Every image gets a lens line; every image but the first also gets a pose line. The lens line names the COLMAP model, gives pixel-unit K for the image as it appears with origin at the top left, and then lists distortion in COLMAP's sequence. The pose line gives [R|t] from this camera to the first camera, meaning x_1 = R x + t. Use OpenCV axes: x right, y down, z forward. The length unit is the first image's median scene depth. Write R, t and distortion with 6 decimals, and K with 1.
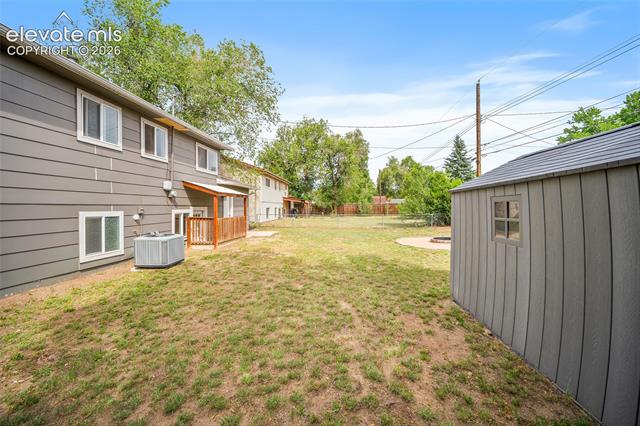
lens RADIAL K [[253.8, 0, 323.0], [0, 253.8, 204.8], [0, 0, 1]] dist [-0.000941, -0.000060]
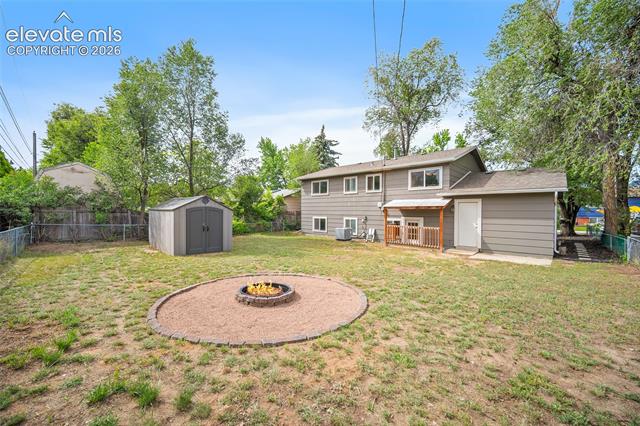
lens RADIAL K [[253.8, 0, 323.0], [0, 253.8, 204.8], [0, 0, 1]] dist [-0.000941, -0.000060]
pose [[-0.631830, 0.000770, -0.775107, 1.360223], [0.017724, 0.999752, -0.013455, -0.074338], [0.774905, -0.022239, -0.631687, 2.353577]]
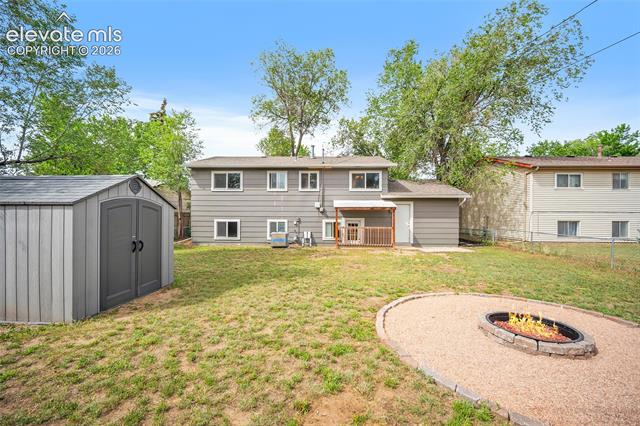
lens RADIAL K [[254.1, 0, 321.4], [0, 254.1, 208.6], [0, 0, 1]] dist [0.000205, 0.000282]
pose [[0.048208, 0.000269, -0.998837, 1.361719], [0.005086, 0.999987, 0.000514, -0.067415], [0.998824, -0.005104, 0.048206, 1.211020]]
